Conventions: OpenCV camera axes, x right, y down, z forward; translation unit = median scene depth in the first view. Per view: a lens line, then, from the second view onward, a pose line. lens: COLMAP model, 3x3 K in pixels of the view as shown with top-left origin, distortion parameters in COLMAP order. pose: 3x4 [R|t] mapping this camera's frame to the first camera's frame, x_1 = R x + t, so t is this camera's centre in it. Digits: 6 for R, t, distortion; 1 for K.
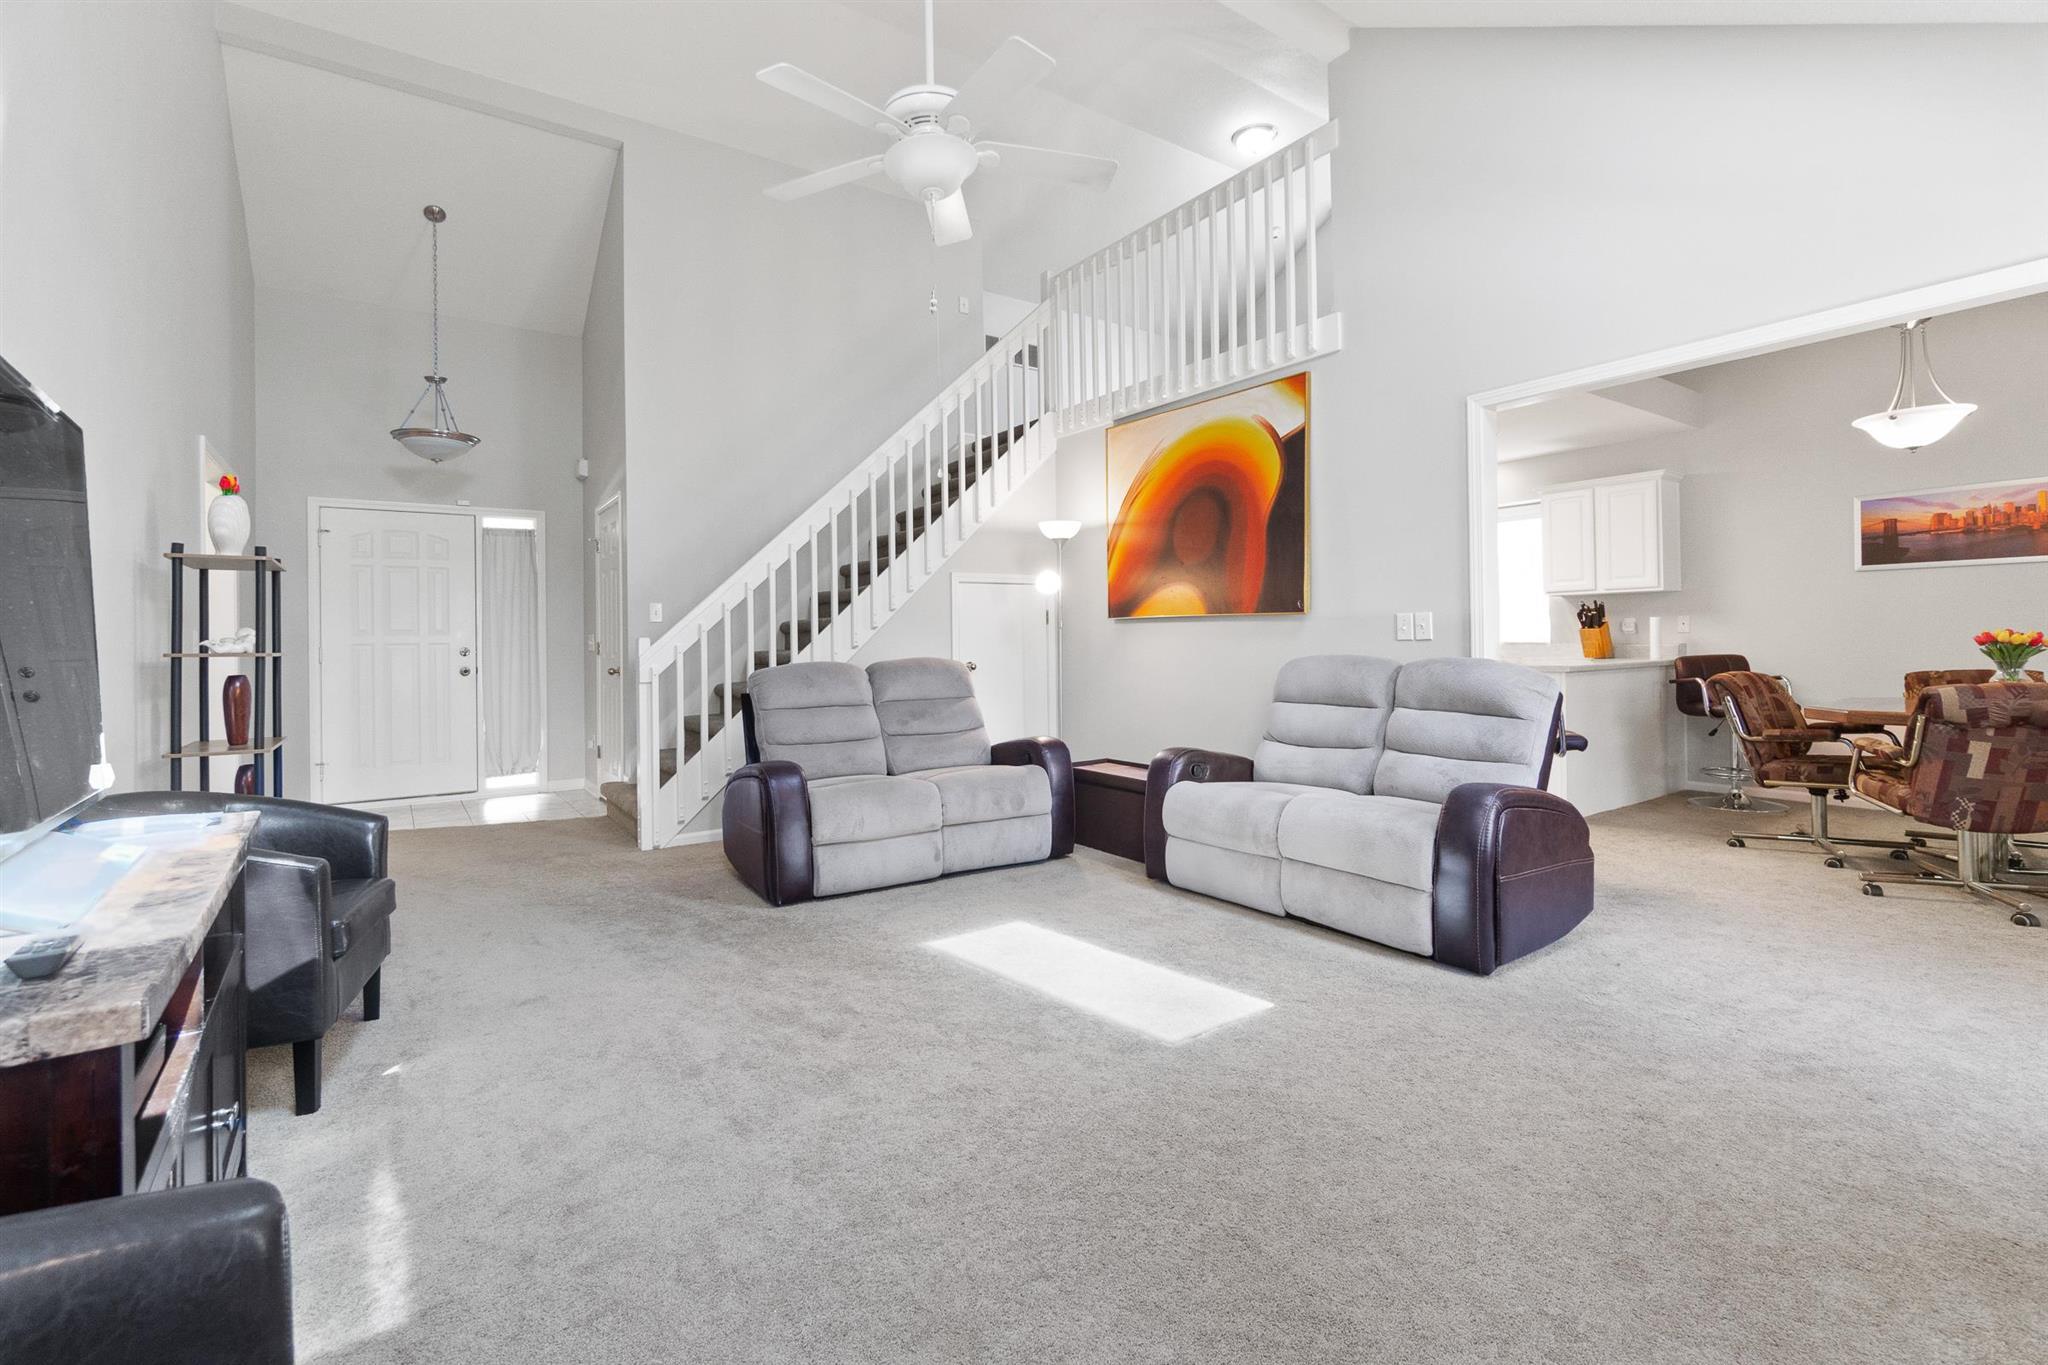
lens RADIAL K [[890.2, 0, 1002.9], [0, 890.2, 638.1], [0, 0, 1]] dist [-0.001768, -0.000418]
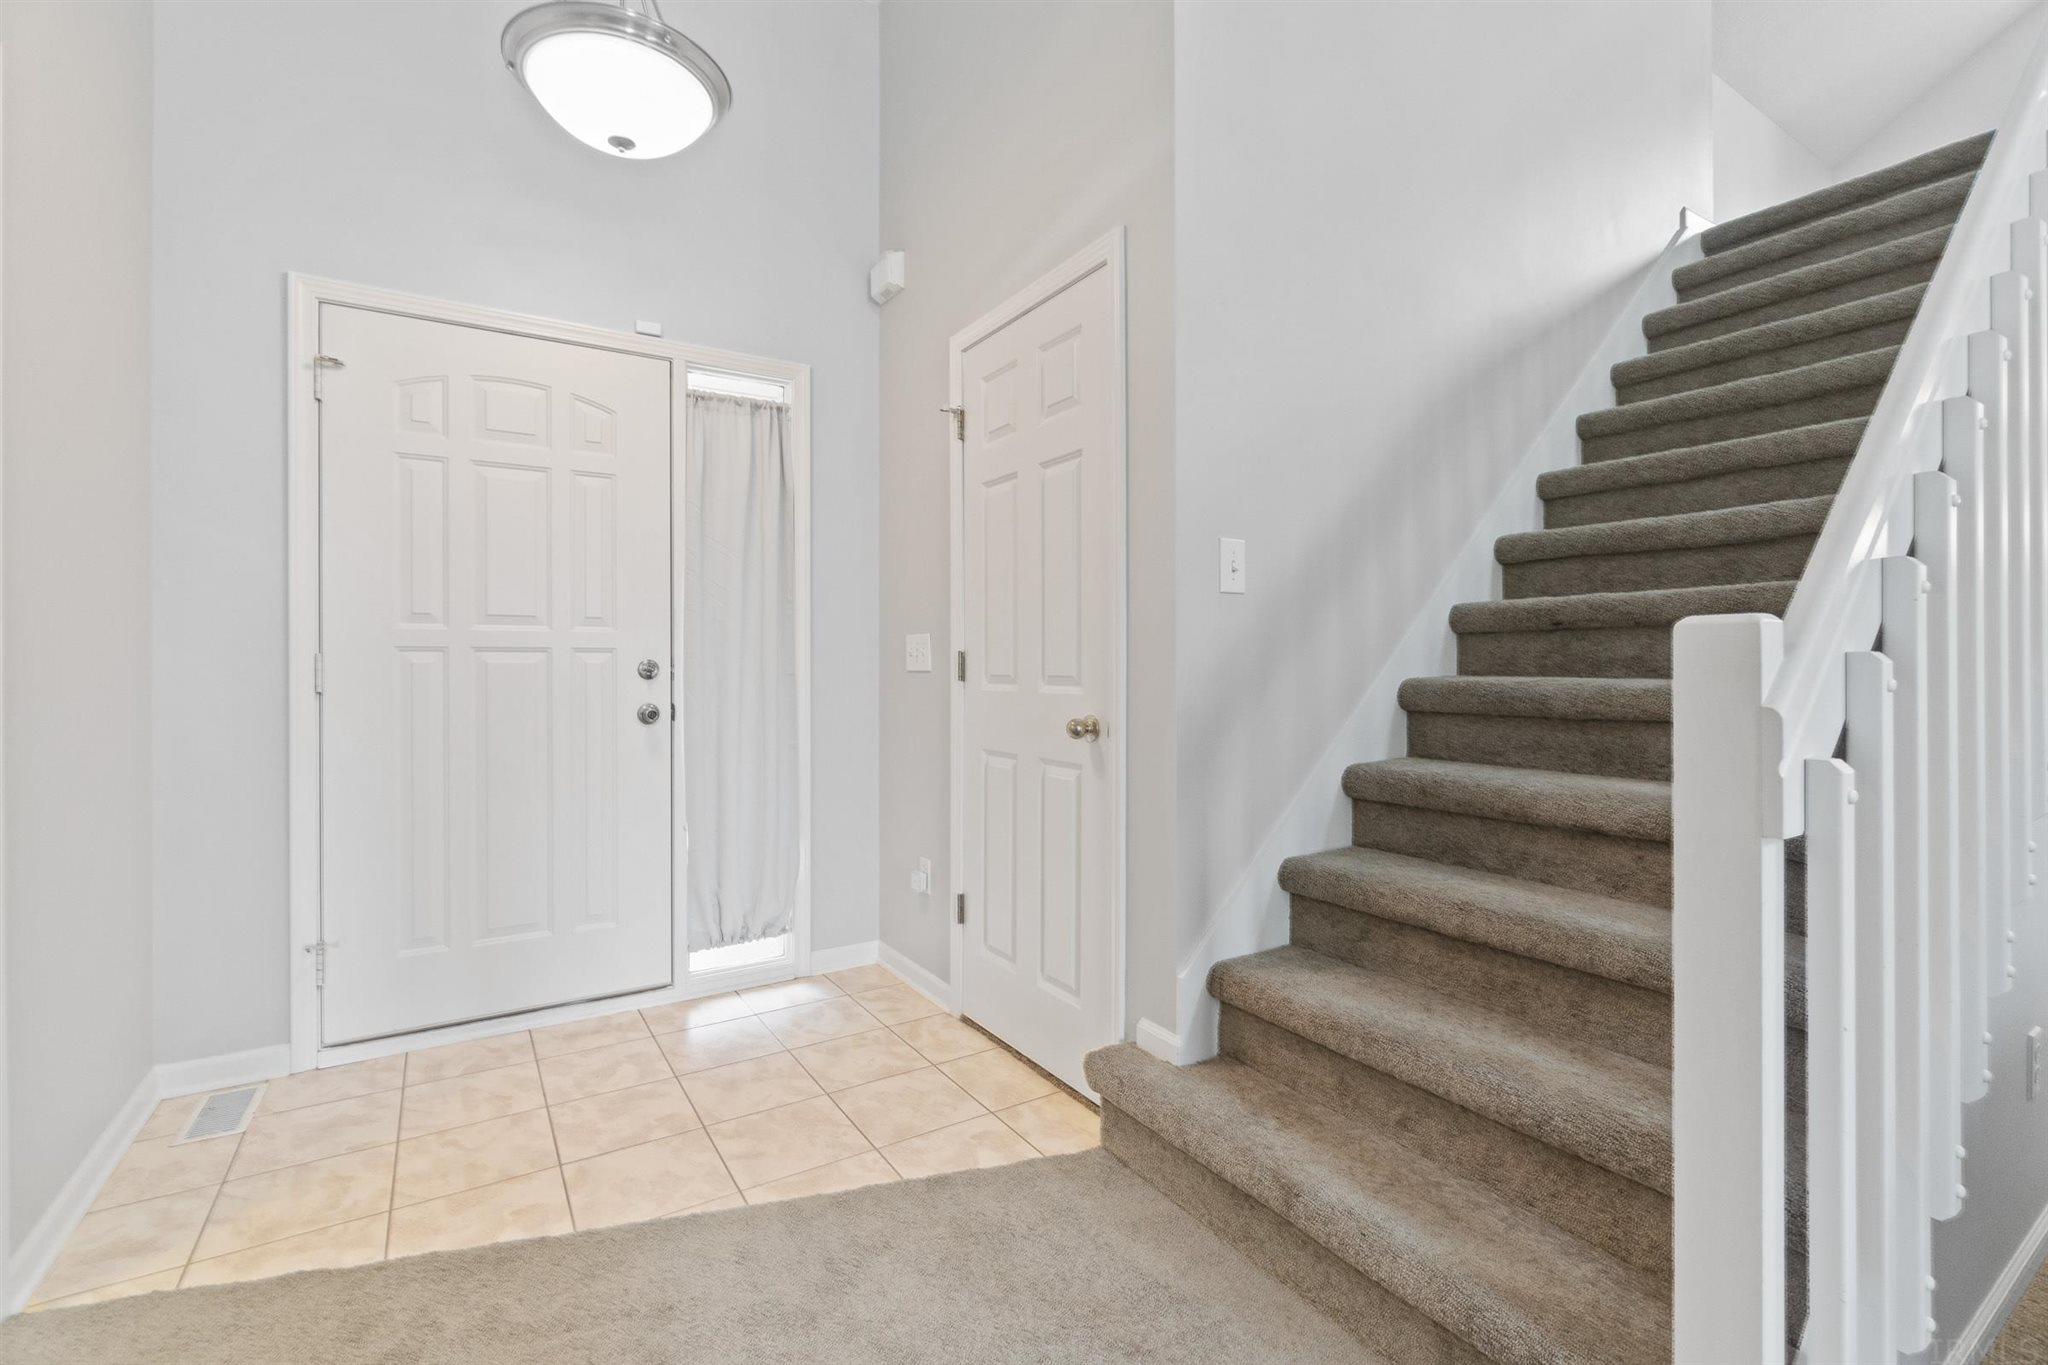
lens RADIAL K [[890.2, 0, 1022.1], [0, 890.2, 663.0], [0, 0, 1]] dist [-0.001768, -0.000418]
pose [[0.999078, 0.006565, -0.042427, -0.444063], [-0.006440, 0.999975, 0.003086, 0.010406], [0.042446, -0.002810, 0.999095, 0.628990]]
